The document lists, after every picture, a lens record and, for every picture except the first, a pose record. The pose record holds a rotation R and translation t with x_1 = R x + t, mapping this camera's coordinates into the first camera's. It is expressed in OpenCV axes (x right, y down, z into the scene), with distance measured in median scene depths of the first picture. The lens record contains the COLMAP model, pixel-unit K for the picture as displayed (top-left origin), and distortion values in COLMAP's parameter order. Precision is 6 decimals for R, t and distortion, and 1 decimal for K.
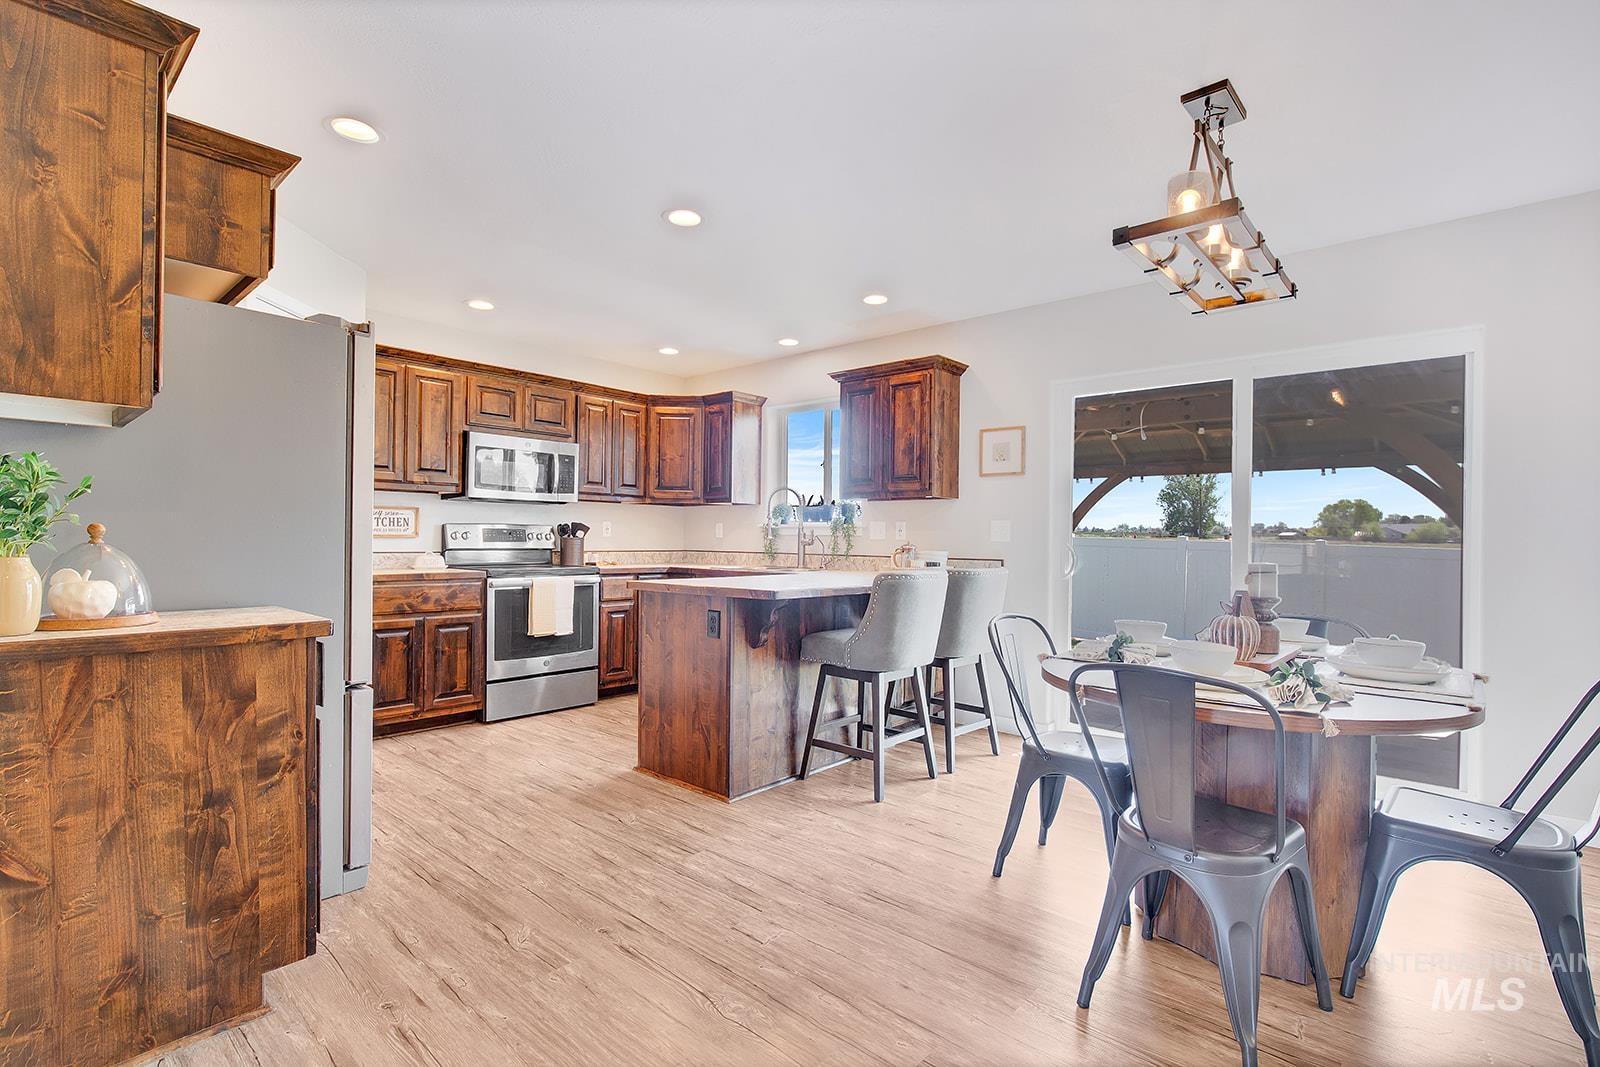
lens RADIAL K [[752.6, 0, 800.0], [0, 752.6, 533.5], [0, 0, 1]] dist [-0.002315, -0.000293]
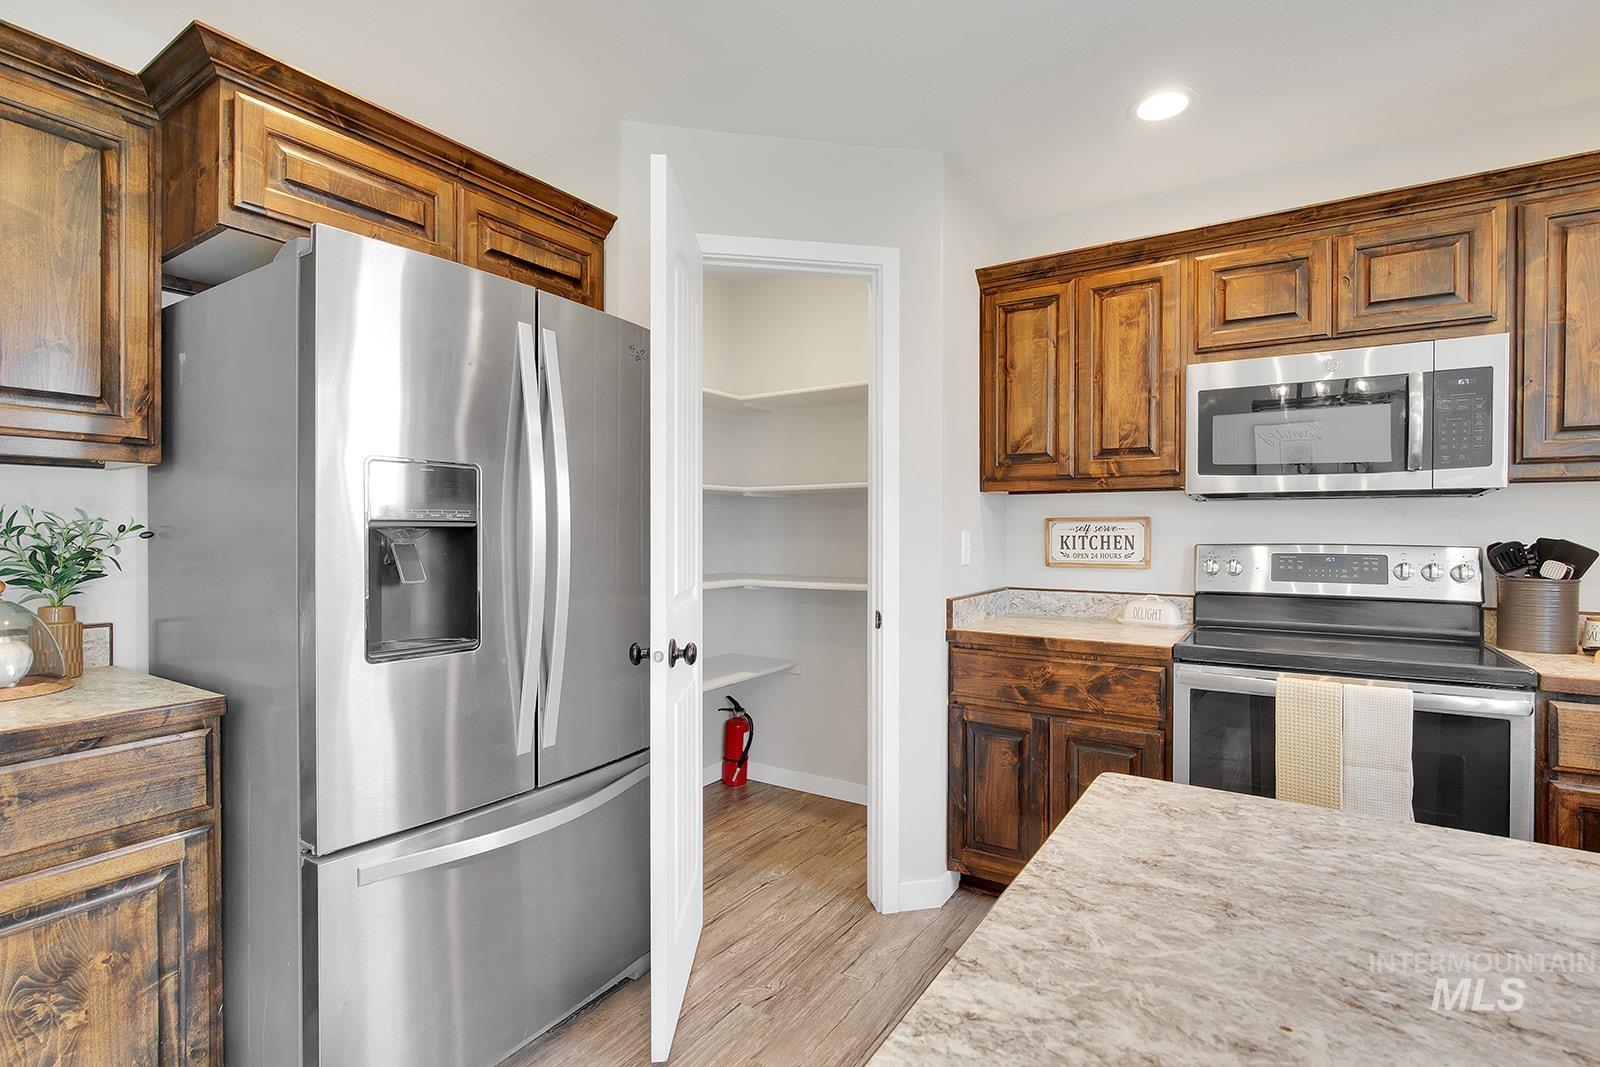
lens RADIAL K [[752.6, 0, 800.0], [0, 752.6, 533.5], [0, 0, 1]] dist [-0.002315, -0.000293]
pose [[0.162573, -0.010366, -0.986642, 0.018994], [0.005617, 0.999938, -0.009580, -0.016643], [0.986681, -0.003985, 0.162621, 0.597109]]
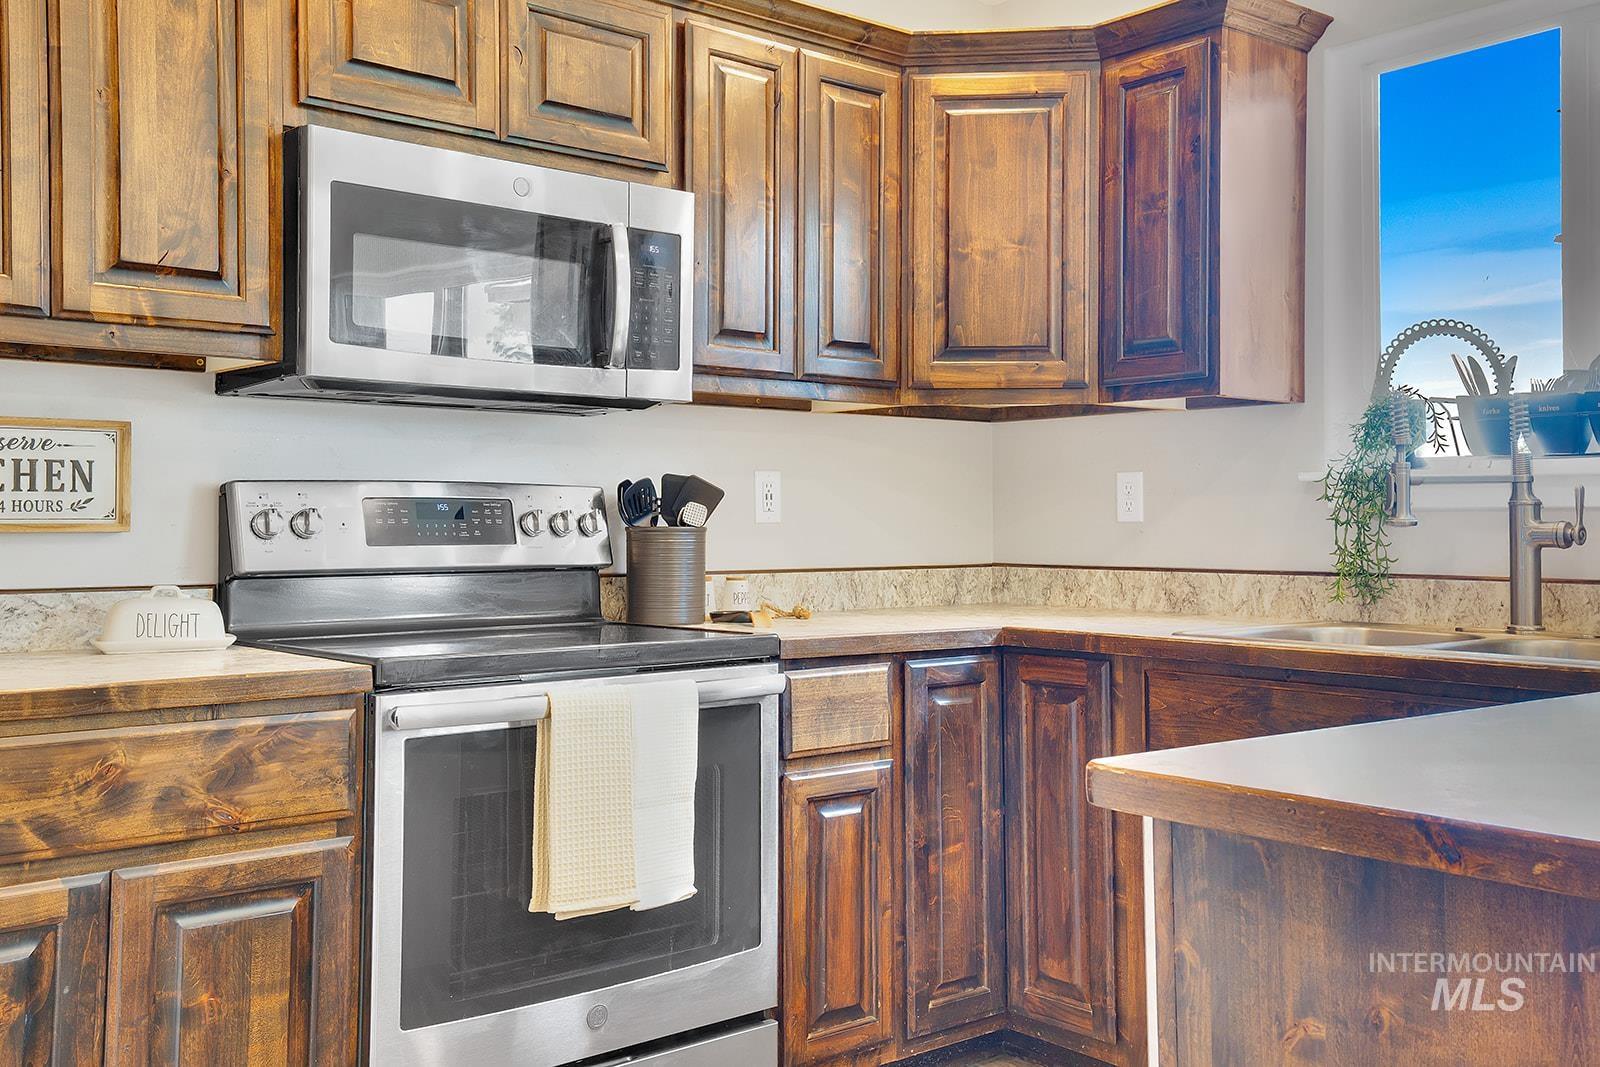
lens RADIAL K [[1575.8, 0, 803.3], [0, 1575.8, 482.3], [0, 0, 1]] dist [0.149976, -0.009634]
pose [[0.989218, -0.014383, -0.145745, -0.171371], [0.011301, 0.999695, -0.021953, 0.002457], [0.146016, 0.020069, 0.989079, 0.430440]]
